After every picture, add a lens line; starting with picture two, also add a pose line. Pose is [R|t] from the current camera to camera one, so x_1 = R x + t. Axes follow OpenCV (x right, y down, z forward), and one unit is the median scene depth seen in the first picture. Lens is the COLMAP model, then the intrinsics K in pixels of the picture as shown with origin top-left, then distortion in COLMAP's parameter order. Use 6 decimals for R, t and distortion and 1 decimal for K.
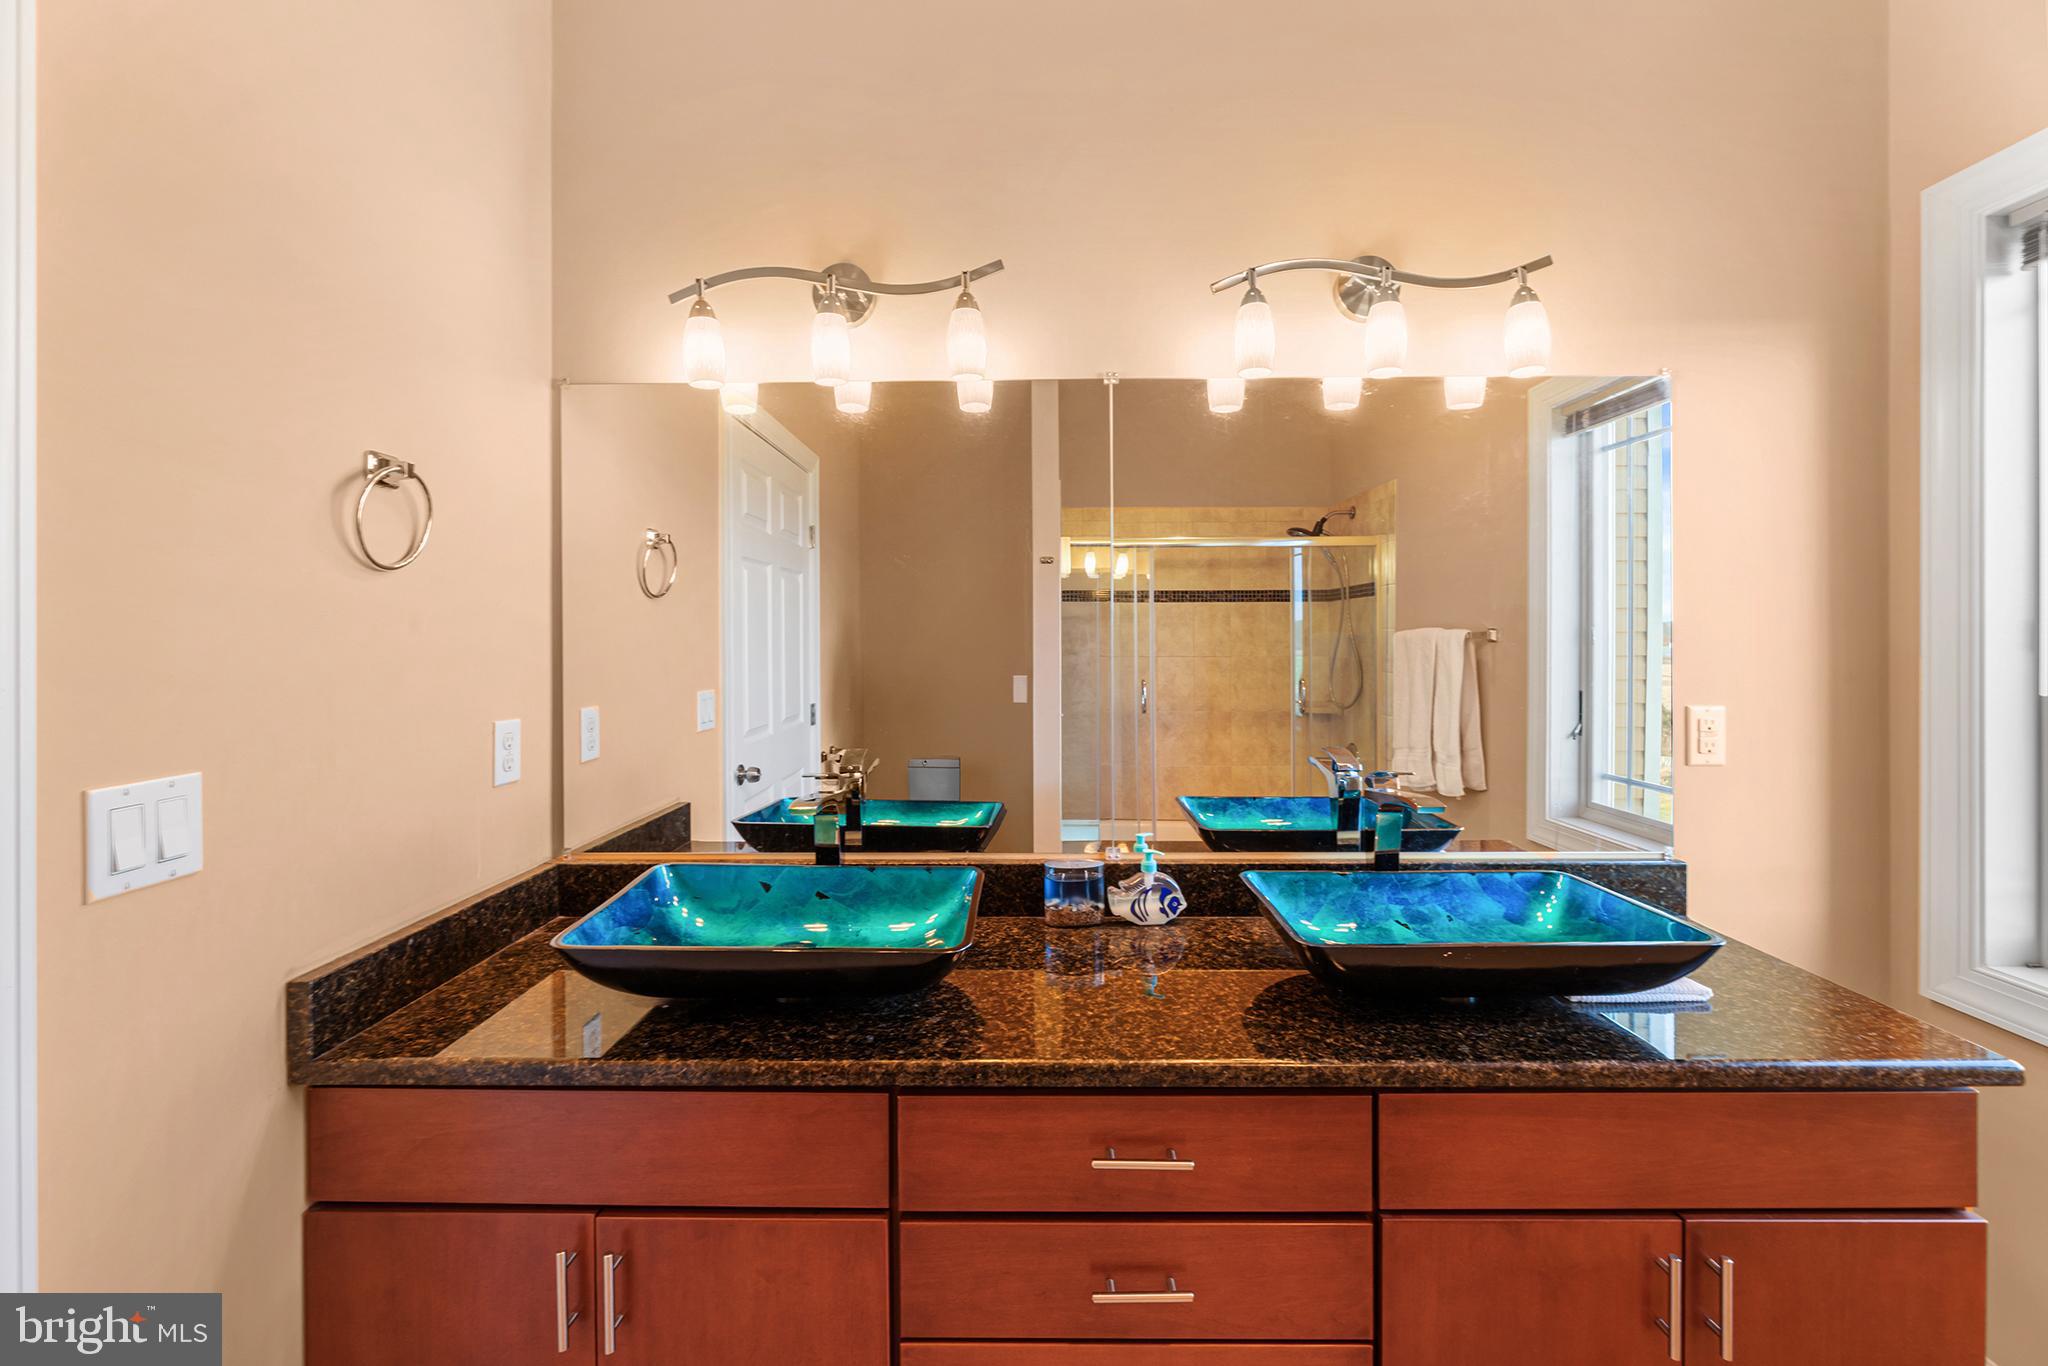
lens RADIAL K [[790.1, 0, 1027.3], [0, 790.1, 630.0], [0, 0, 1]] dist [-0.008374, -0.000233]
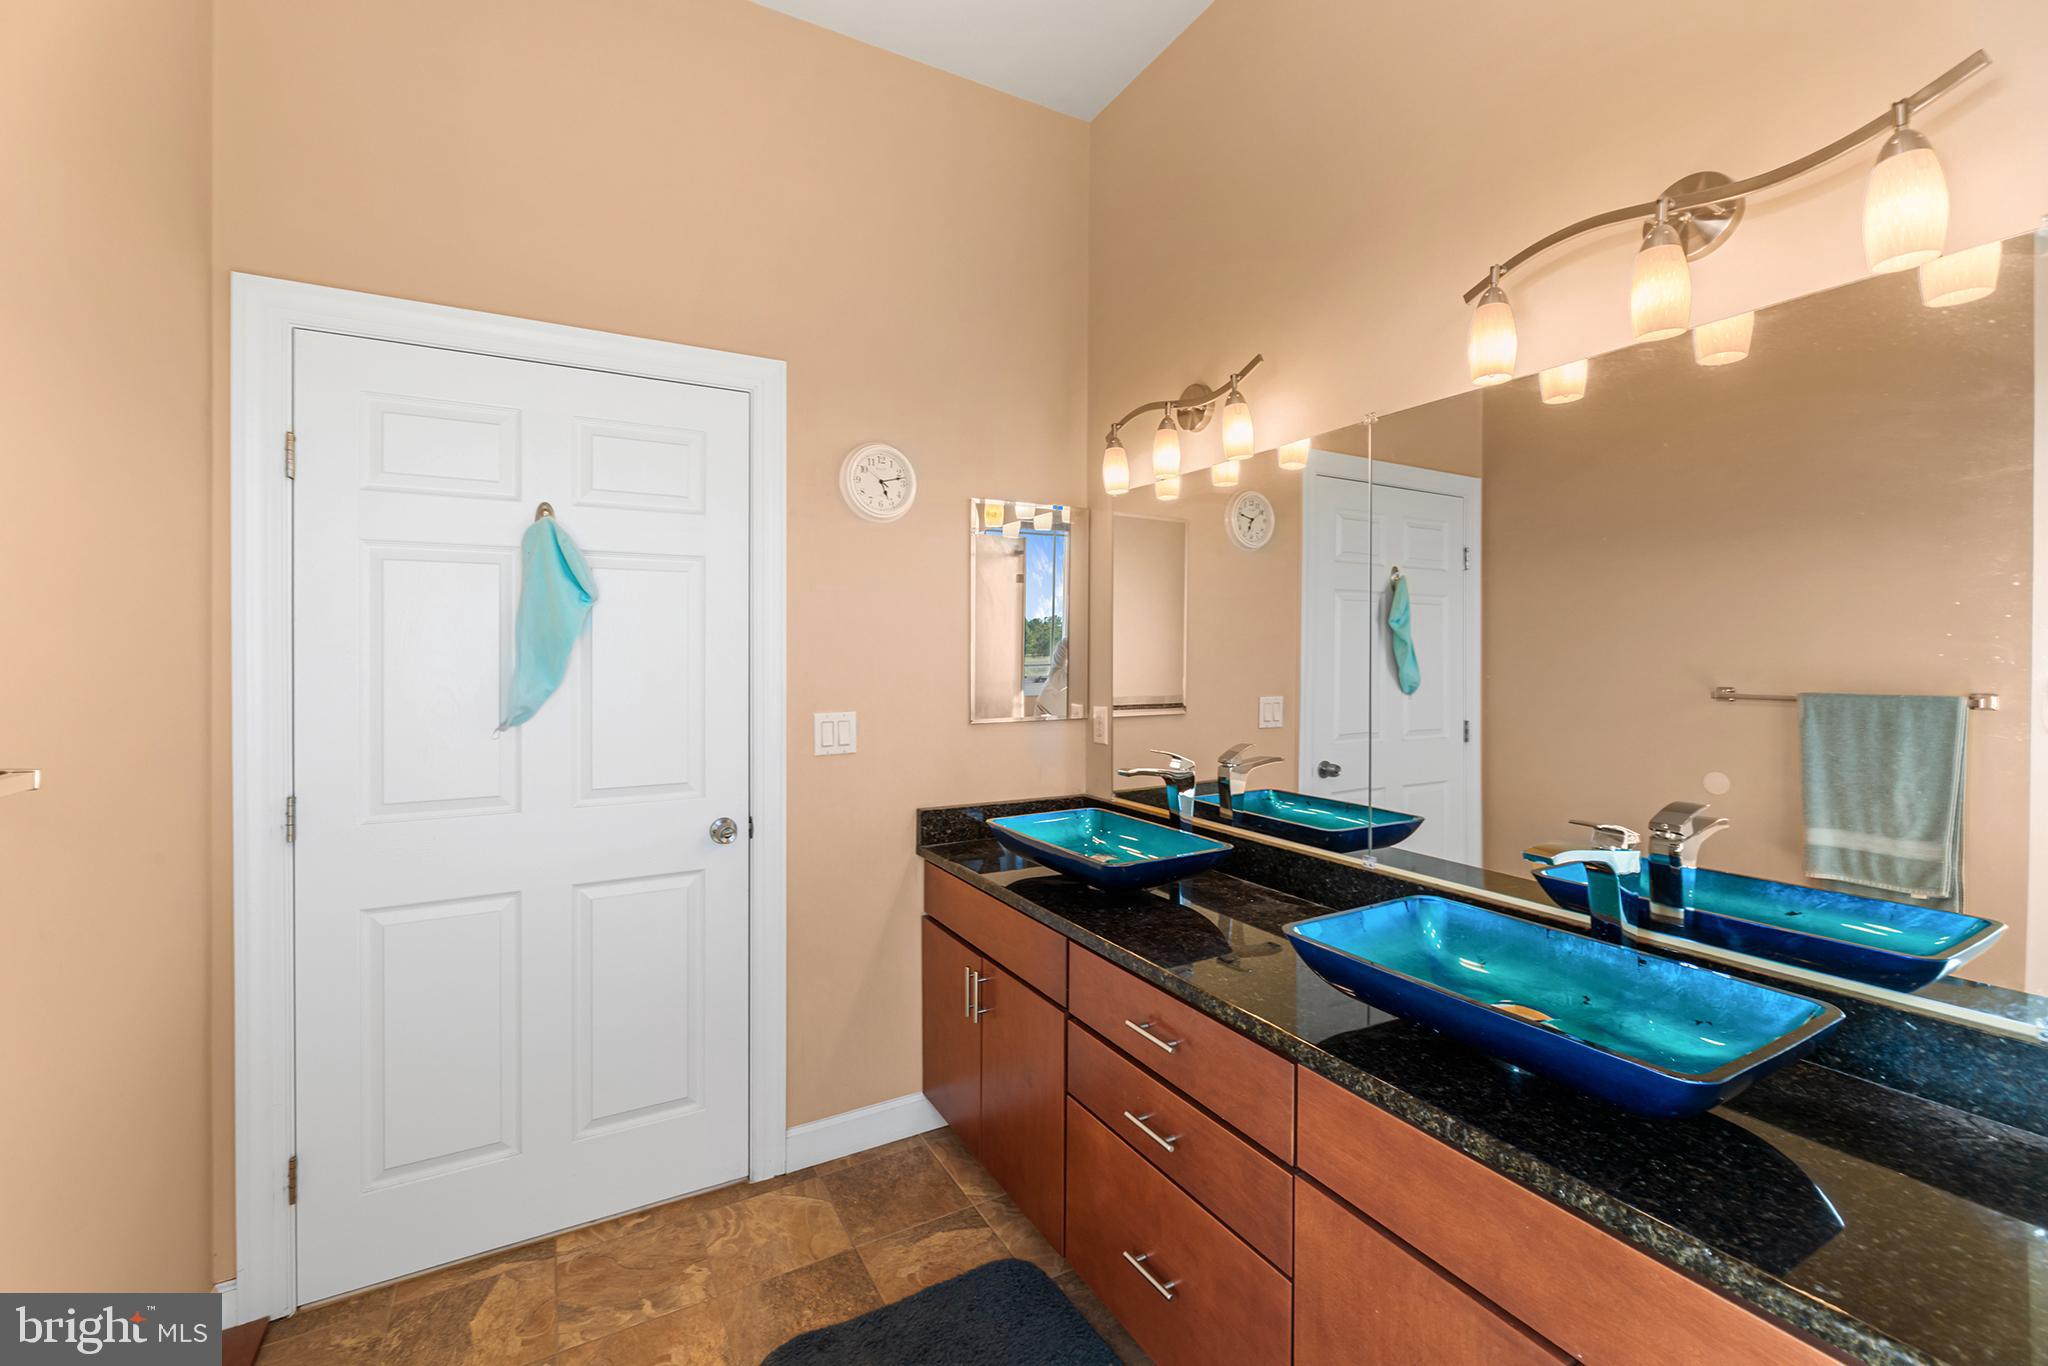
lens RADIAL K [[865.1, 0, 1024.0], [0, 865.1, 683.0], [0, 0, 1]] dist [0.000409, 0.000096]
pose [[0.517333, 0.017567, -0.855604, 0.167811], [0.011310, 0.999562, 0.027361, 0.000183], [0.855709, -0.023831, 0.516908, -0.004097]]
